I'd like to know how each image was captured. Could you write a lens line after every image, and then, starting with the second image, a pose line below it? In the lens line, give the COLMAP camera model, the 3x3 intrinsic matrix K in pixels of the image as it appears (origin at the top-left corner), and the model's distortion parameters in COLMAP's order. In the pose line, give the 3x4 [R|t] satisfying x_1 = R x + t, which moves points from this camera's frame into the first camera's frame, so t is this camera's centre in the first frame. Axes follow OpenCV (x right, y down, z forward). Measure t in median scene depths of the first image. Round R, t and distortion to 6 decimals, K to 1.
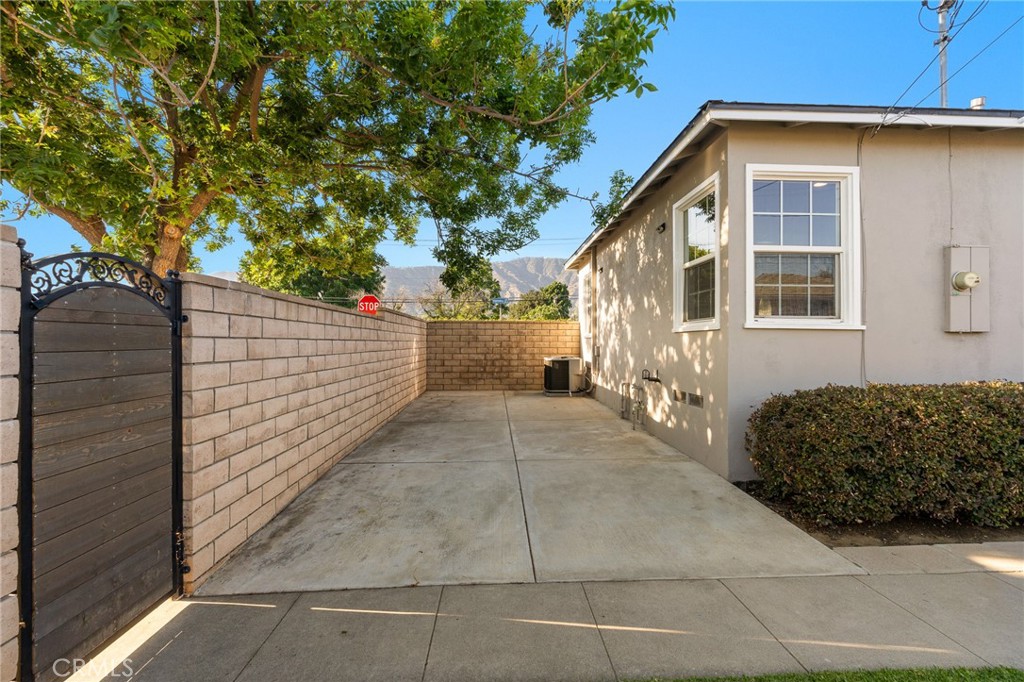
lens RADIAL K [[455.7, 0, 515.3], [0, 455.7, 339.9], [0, 0, 1]] dist [-0.003690, -0.000227]
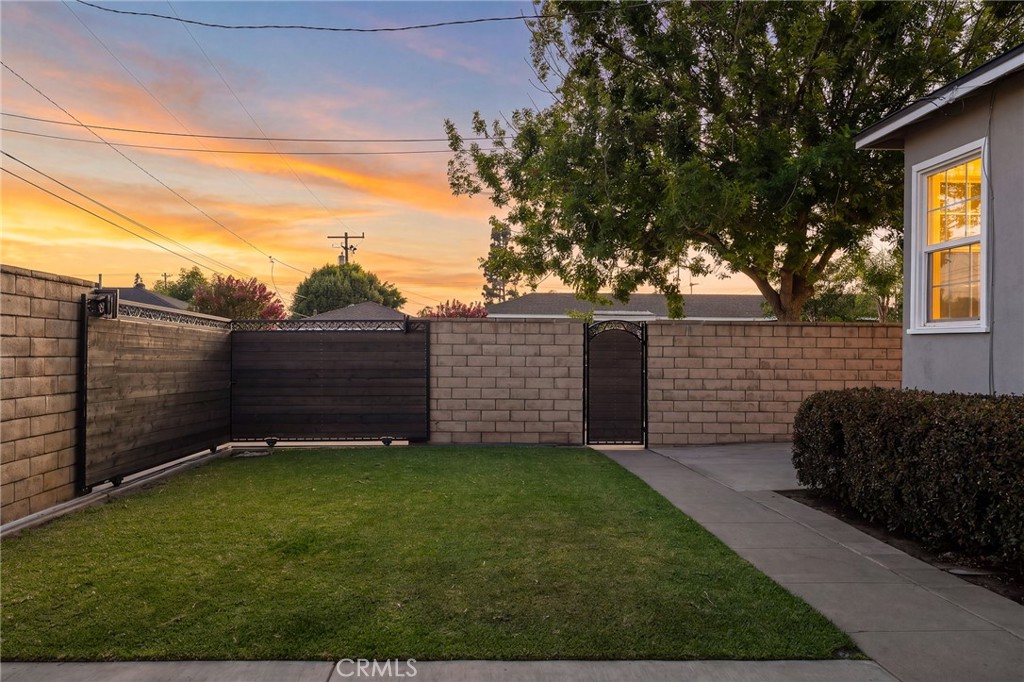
lens RADIAL K [[826.5, 0, 511.7], [0, 826.5, 344.2], [0, 0, 1]] dist [0.000783, 0.000115]
pose [[0.001466, -0.009266, -0.999956, 1.544531], [-0.009835, 0.999909, -0.009280, 0.012061], [0.999951, 0.009848, 0.001374, 0.093170]]
